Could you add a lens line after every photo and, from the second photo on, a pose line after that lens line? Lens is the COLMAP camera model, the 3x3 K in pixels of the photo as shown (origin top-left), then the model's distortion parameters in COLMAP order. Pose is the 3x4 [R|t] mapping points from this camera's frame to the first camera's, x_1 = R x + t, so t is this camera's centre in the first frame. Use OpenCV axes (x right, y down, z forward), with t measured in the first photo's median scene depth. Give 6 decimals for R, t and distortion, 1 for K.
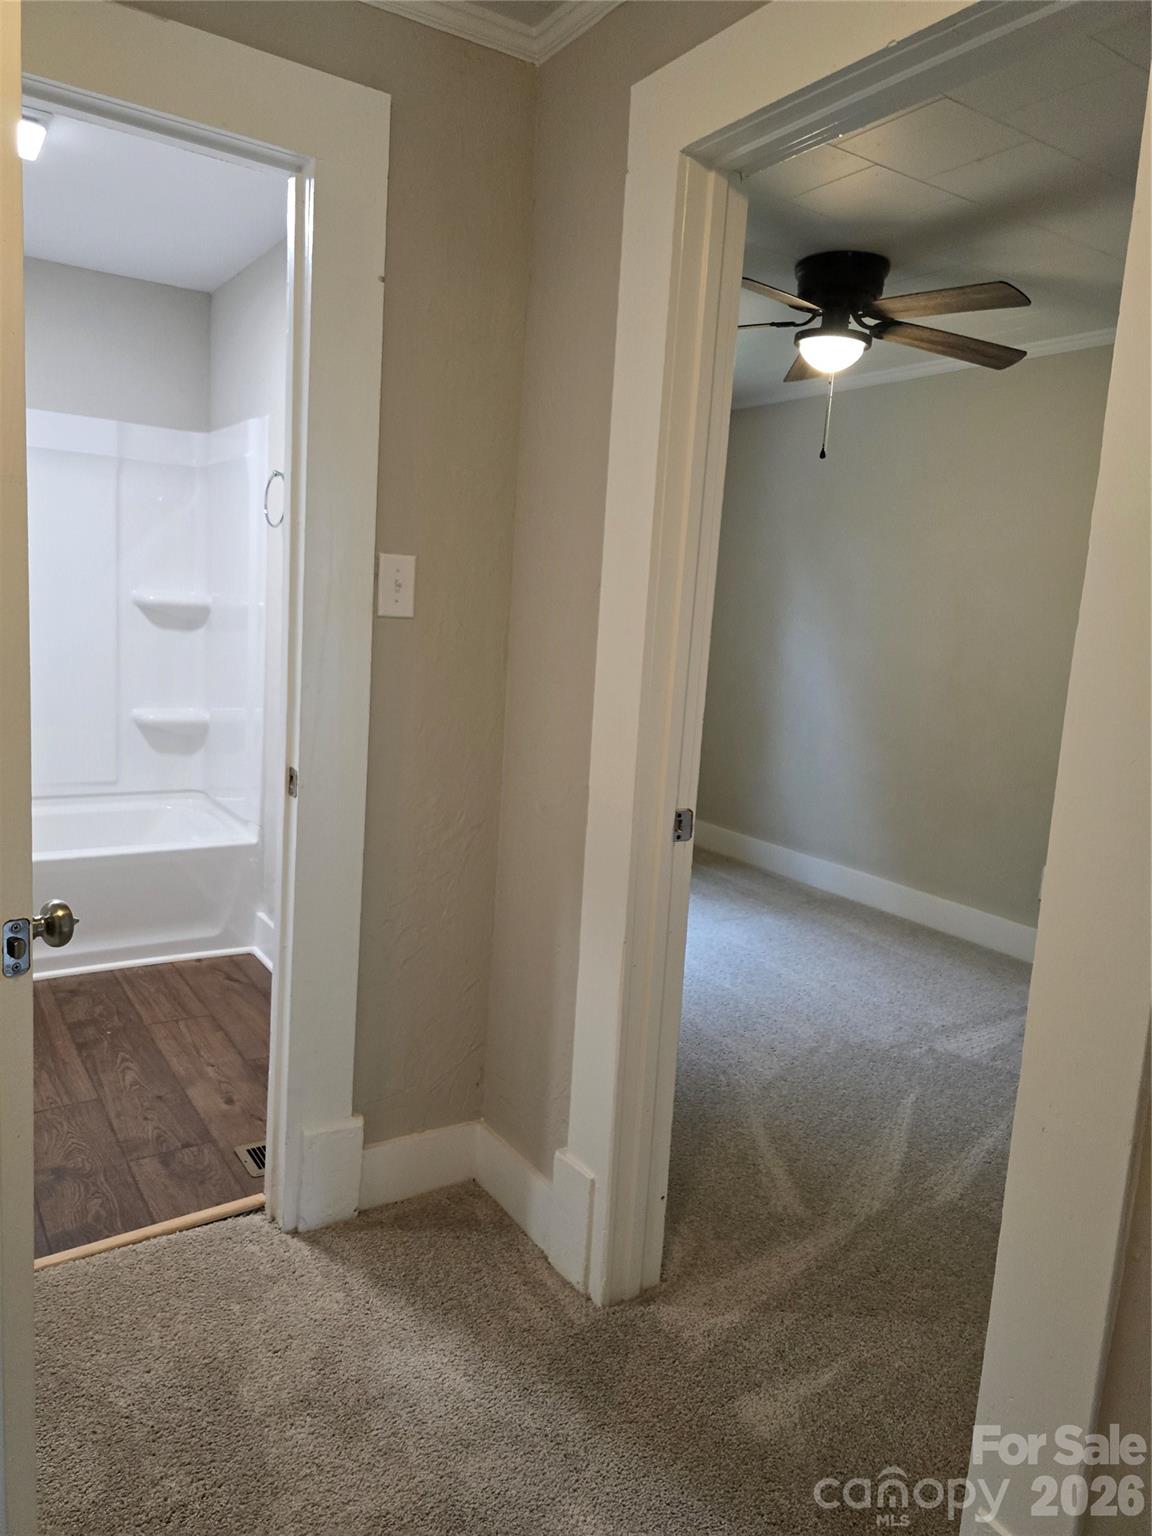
lens RADIAL K [[1045.7, 0, 555.3], [0, 1045.7, 740.4], [0, 0, 1]] dist [0.060741, -0.054766]
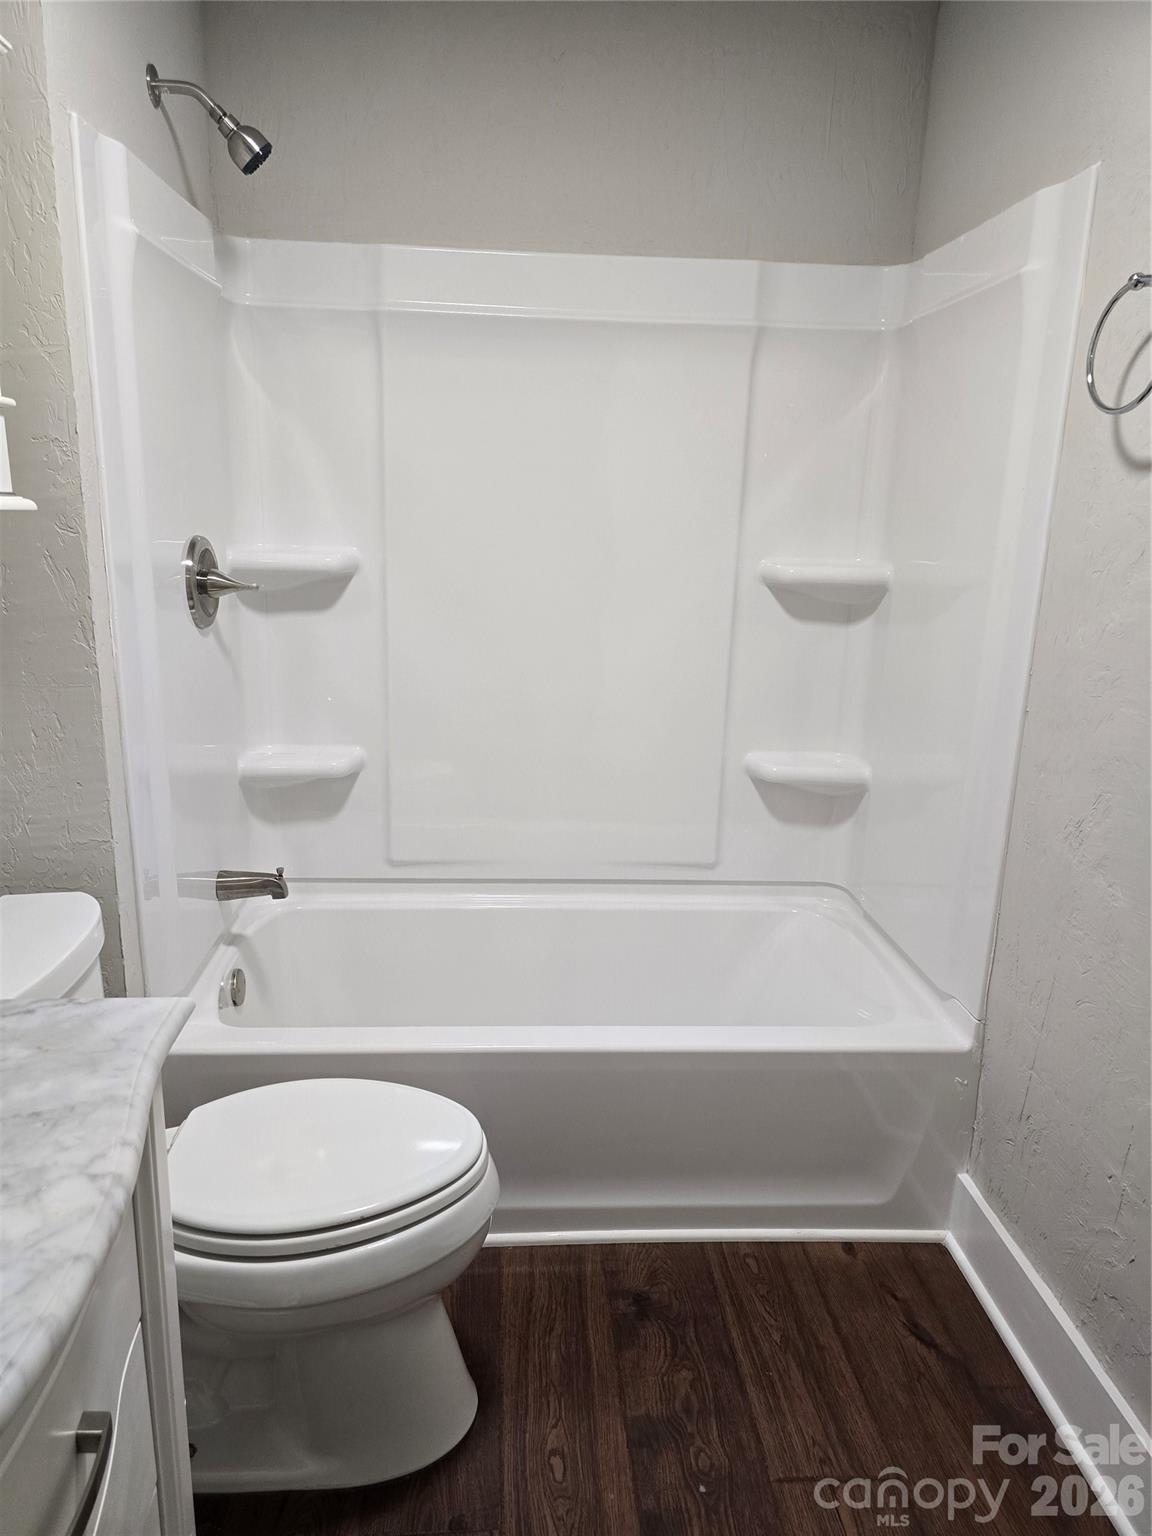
lens RADIAL K [[1039.5, 0, 568.3], [0, 1039.5, 769.6], [0, 0, 1]] dist [0.075786, -0.076648]
pose [[0.872813, 0.083231, -0.480905, -0.243830], [-0.043760, 0.994729, 0.092737, -0.088985], [0.486089, -0.059898, 0.871854, 0.511993]]
